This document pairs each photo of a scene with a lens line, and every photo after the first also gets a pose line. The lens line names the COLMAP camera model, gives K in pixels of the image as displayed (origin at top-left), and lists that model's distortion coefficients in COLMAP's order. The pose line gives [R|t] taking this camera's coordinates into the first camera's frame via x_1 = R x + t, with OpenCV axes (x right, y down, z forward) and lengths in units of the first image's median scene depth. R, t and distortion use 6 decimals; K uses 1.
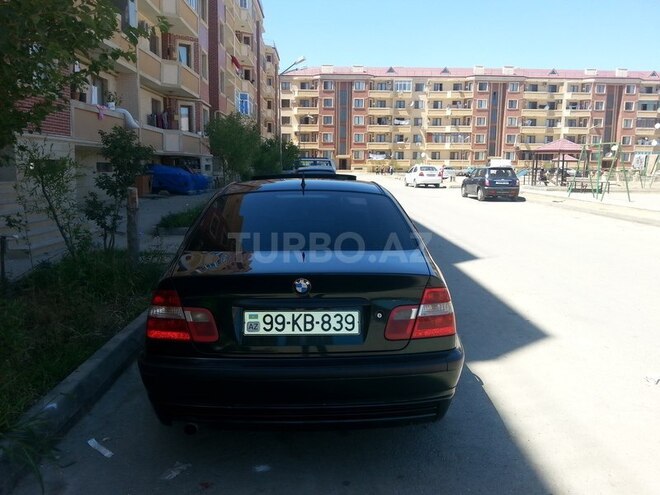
lens RADIAL K [[552.0, 0, 325.0], [0, 552.0, 248.0], [0, 0, 1]] dist [0.021025, -0.085018]
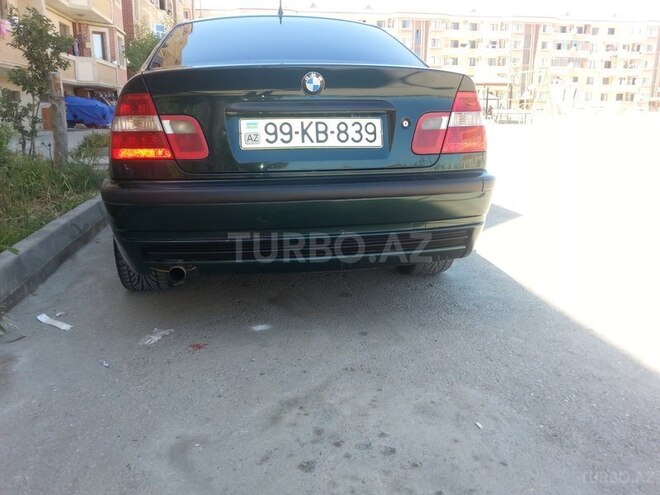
lens RADIAL K [[552.0, 0, 325.0], [0, 552.0, 248.0], [0, 0, 1]] dist [0.021025, -0.085018]
pose [[0.990696, -0.043822, 0.128842, -0.093090], [0.031293, 0.994723, 0.097709, 0.153893], [-0.132444, -0.092768, 0.986840, 0.128942]]
